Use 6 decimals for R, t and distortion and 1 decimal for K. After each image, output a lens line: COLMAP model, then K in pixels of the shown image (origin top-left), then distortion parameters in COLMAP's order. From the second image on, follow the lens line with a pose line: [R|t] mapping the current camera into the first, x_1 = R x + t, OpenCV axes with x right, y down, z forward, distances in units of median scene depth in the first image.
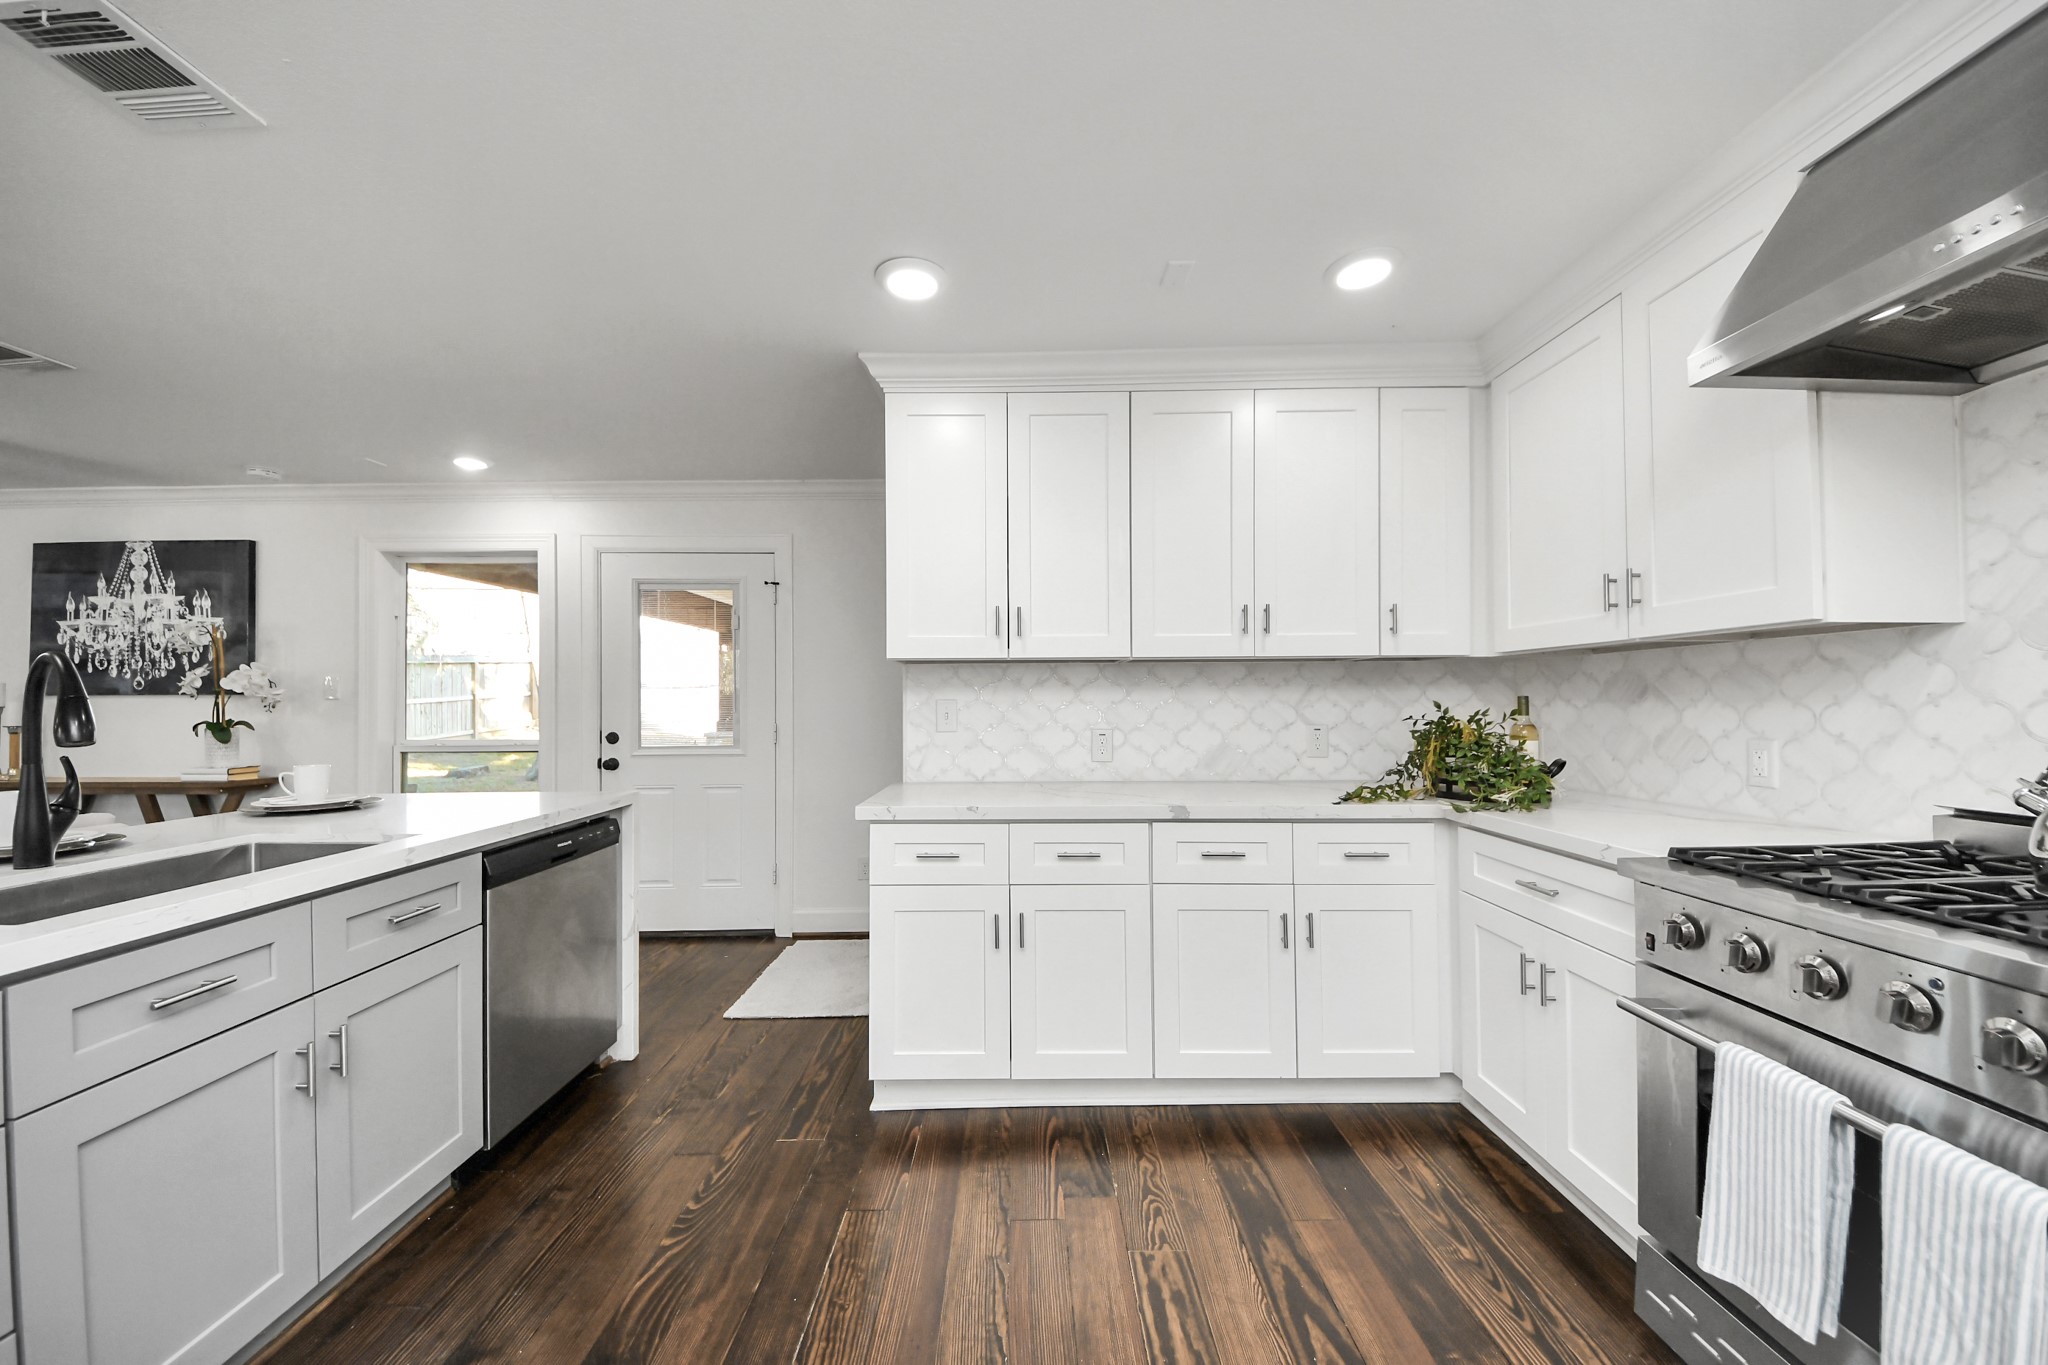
lens RADIAL K [[738.9, 0, 1024.0], [0, 738.9, 696.0], [0, 0, 1]] dist [-0.000700, -0.000118]
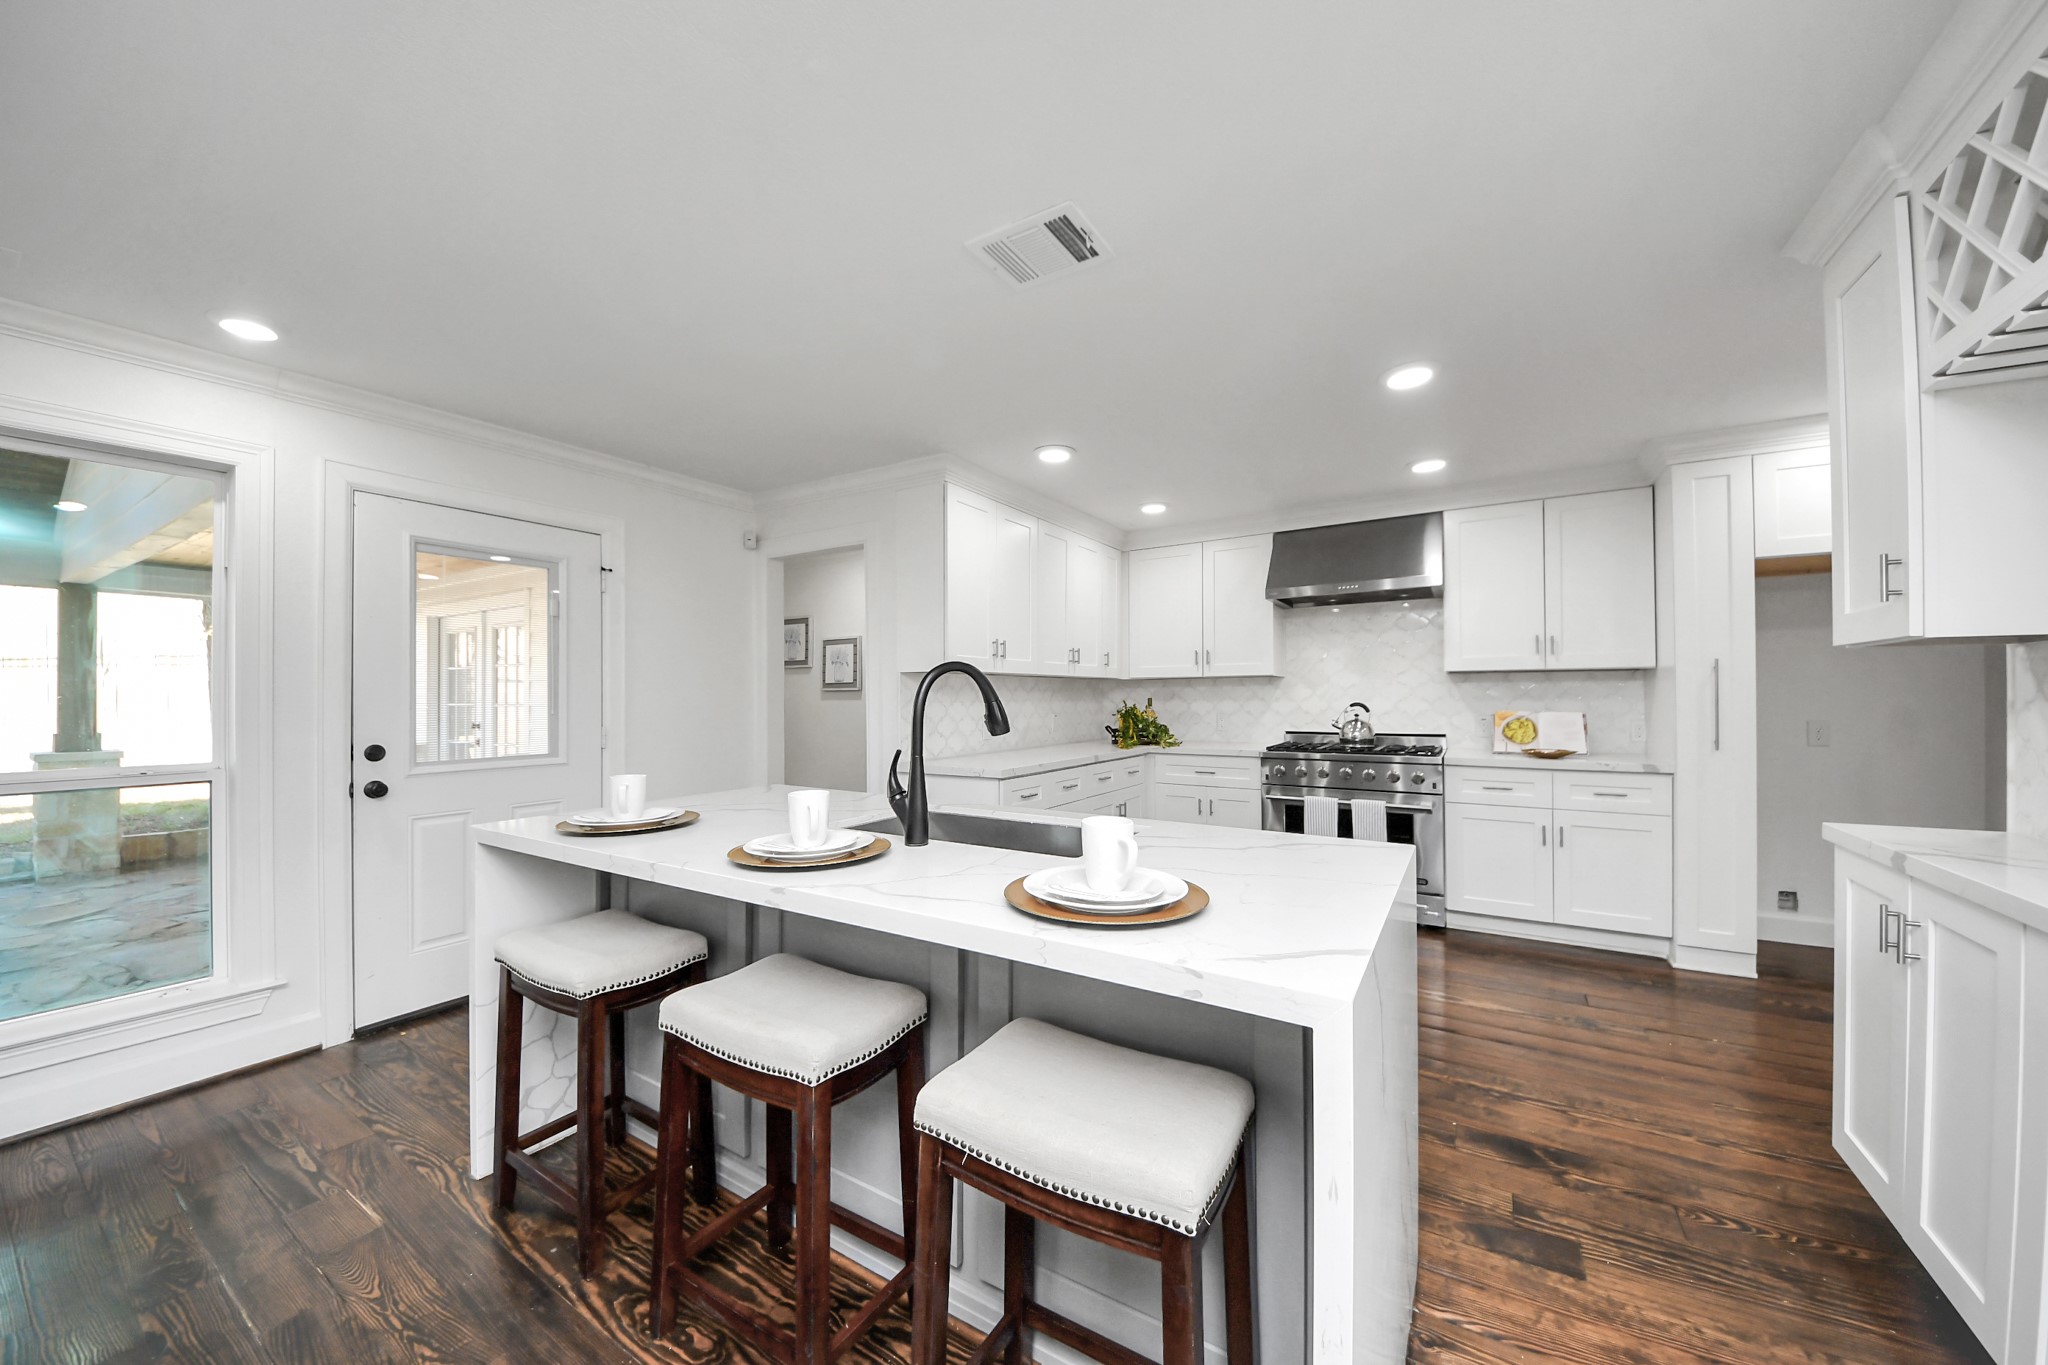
lens RADIAL K [[738.9, 0, 1024.0], [0, 738.9, 696.0], [0, 0, 1]] dist [-0.000700, -0.000118]
pose [[0.518441, -0.001160, 0.855113, -1.377177], [-0.009782, 0.999926, 0.007287, -0.016017], [-0.855057, -0.012142, 0.518391, 0.151268]]
